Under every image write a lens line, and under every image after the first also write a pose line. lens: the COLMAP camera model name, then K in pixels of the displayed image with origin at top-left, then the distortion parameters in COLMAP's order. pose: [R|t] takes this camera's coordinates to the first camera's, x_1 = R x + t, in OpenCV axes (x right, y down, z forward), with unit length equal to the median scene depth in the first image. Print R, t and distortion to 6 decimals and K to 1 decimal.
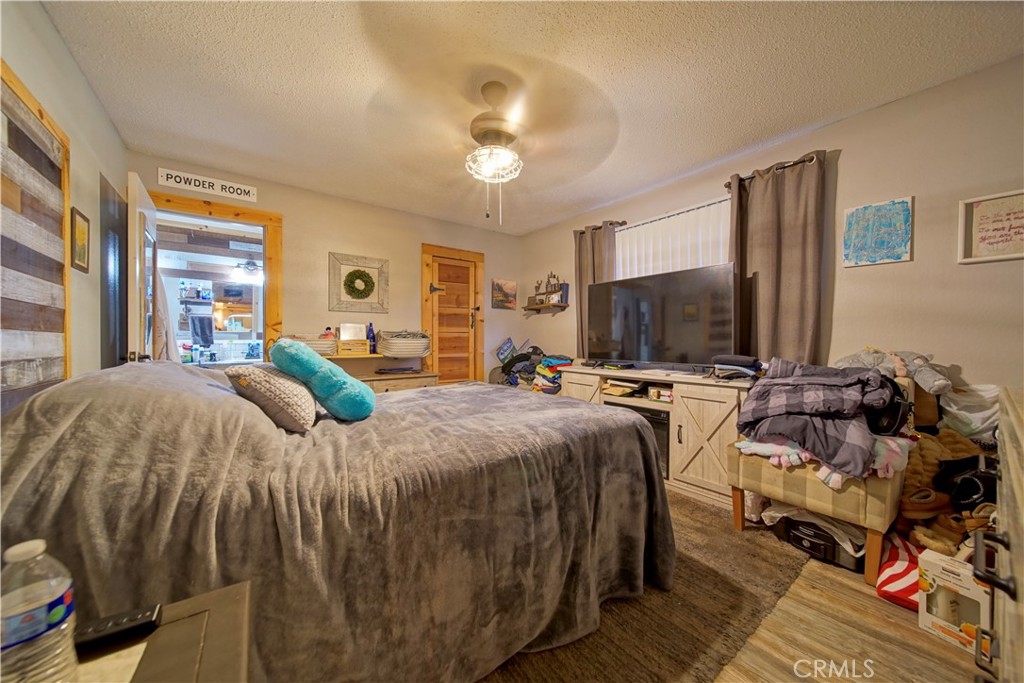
lens RADIAL K [[359.4, 0, 512.8], [0, 359.4, 341.2], [0, 0, 1]] dist [-0.003976, -0.000203]
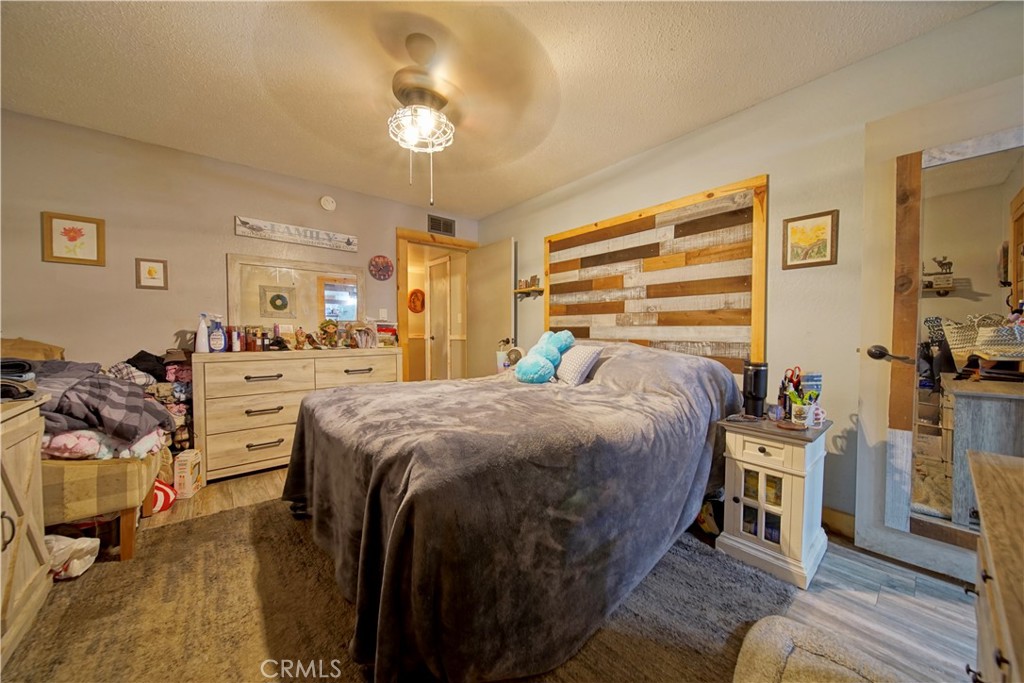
lens RADIAL K [[359.4, 0, 512.9], [0, 359.4, 341.9], [0, 0, 1]] dist [-0.003976, -0.000203]
pose [[-0.999403, 0.006926, -0.033857, -0.127290], [0.005732, 0.999363, 0.035219, -0.006040], [0.034079, 0.035004, -0.998806, 1.001795]]
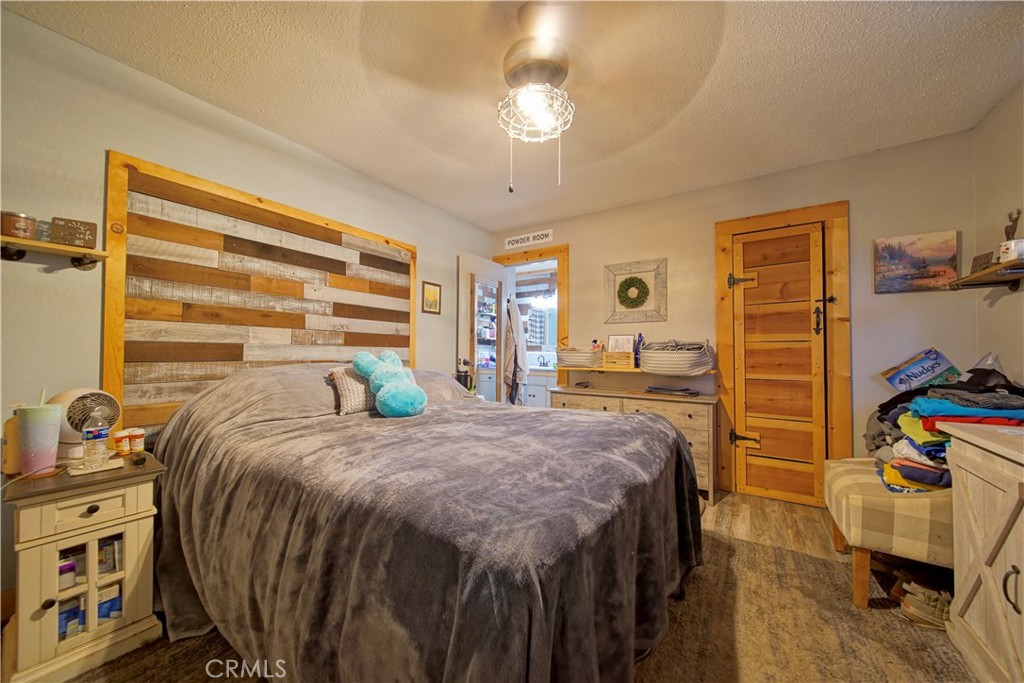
lens RADIAL K [[359.4, 0, 514.4], [0, 359.4, 346.1], [0, 0, 1]] dist [-0.003976, -0.000203]
pose [[0.322382, -0.013291, -0.946516, 0.328900], [-0.008708, 0.999817, -0.017005, -0.001561], [0.946569, 0.013724, 0.322208, 0.387899]]
